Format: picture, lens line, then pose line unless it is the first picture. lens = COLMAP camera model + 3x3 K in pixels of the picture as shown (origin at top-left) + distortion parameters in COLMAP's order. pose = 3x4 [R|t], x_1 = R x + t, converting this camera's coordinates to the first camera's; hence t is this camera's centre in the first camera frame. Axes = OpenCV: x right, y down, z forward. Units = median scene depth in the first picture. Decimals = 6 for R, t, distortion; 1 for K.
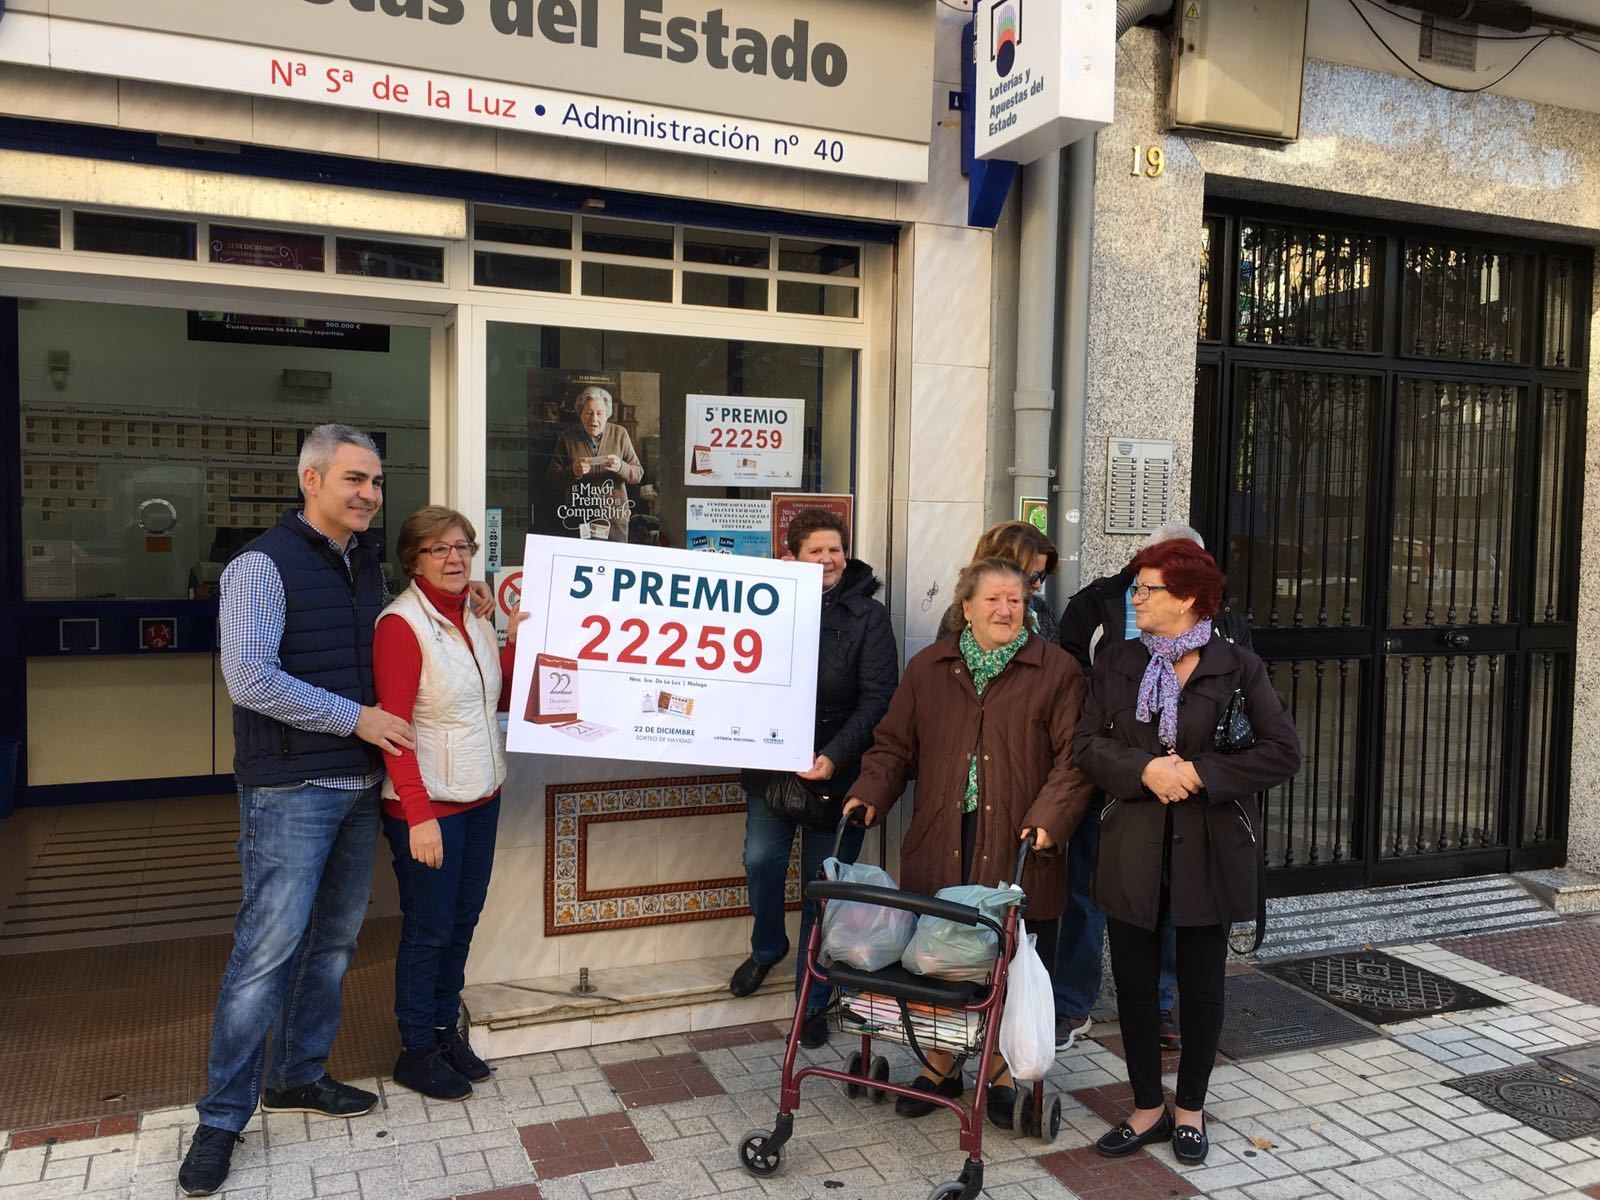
lens RADIAL K [[1363.6, 0, 800.0], [0, 1363.6, 600.0], [0, 0, 1]] dist [0.092409, -0.121722]
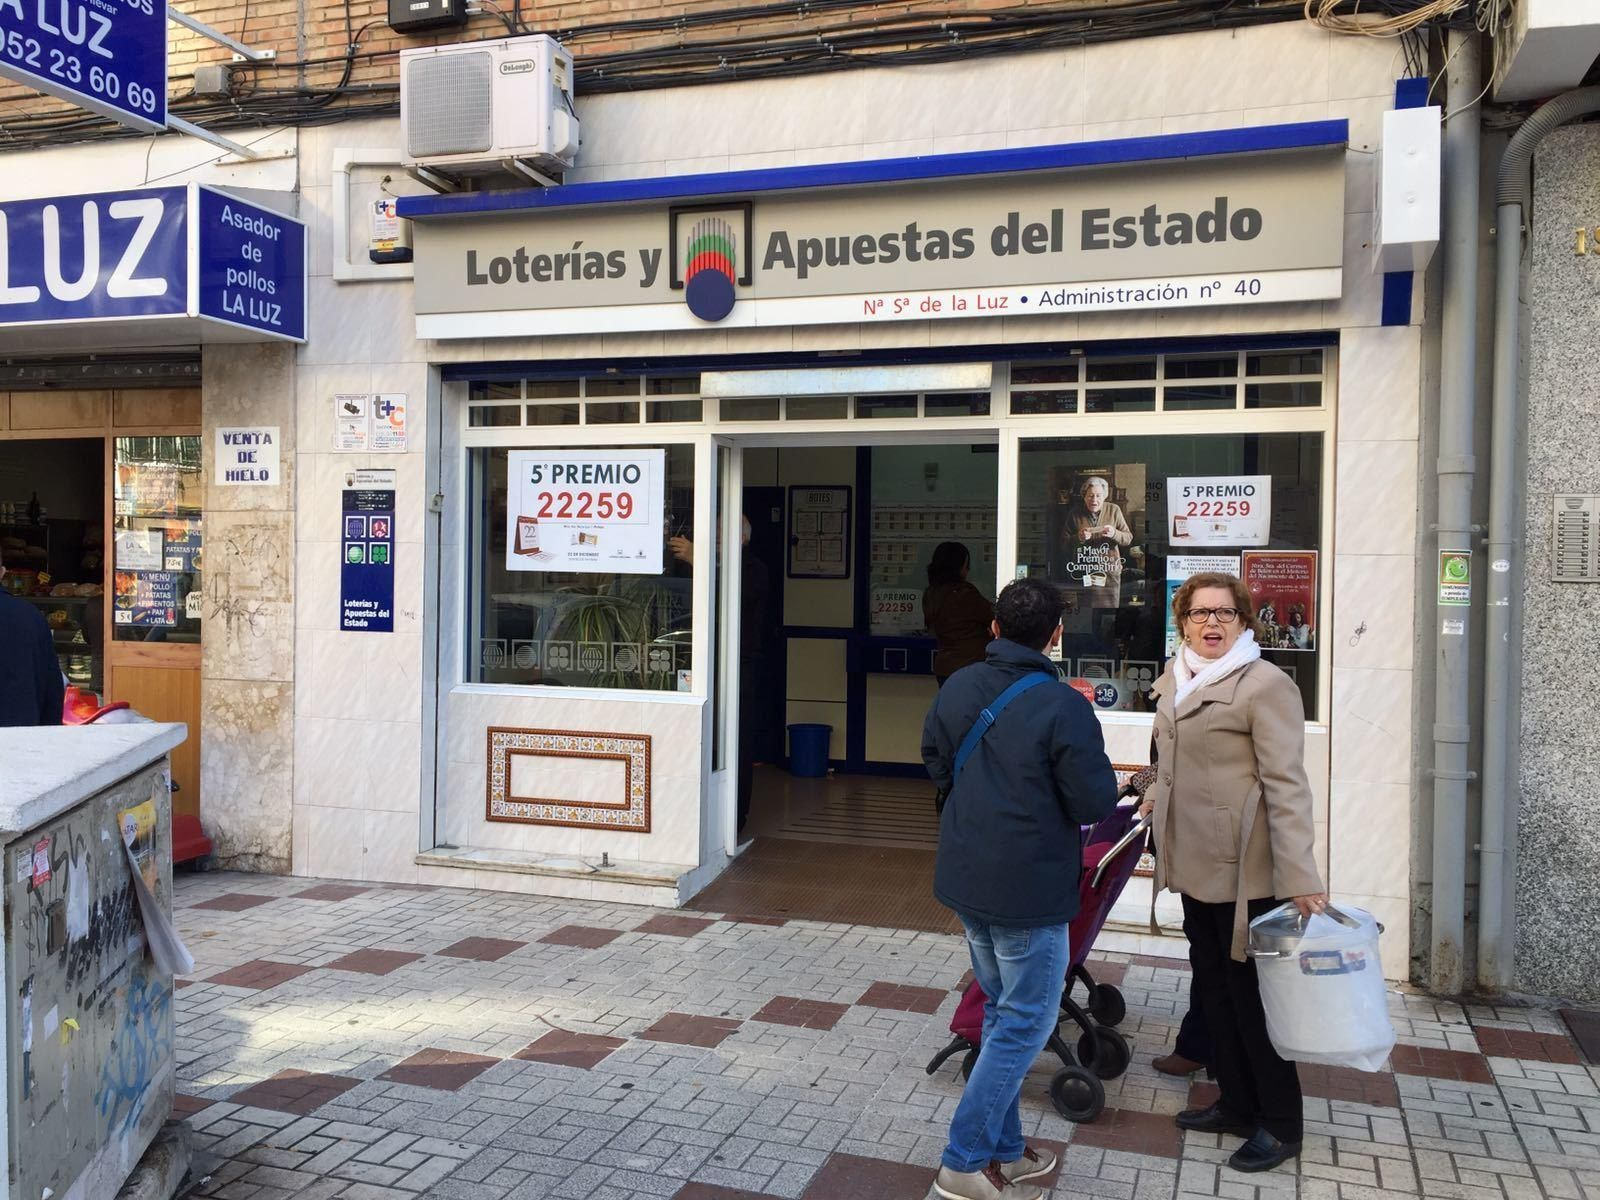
lens RADIAL K [[1363.6, 0, 800.0], [0, 1363.6, 600.0], [0, 0, 1]] dist [0.092409, -0.121722]
pose [[0.753832, 0.004107, -0.657054, 0.536848], [-0.039645, 0.998443, -0.039243, 0.035251], [0.655870, 0.055632, 0.752821, -0.235016]]
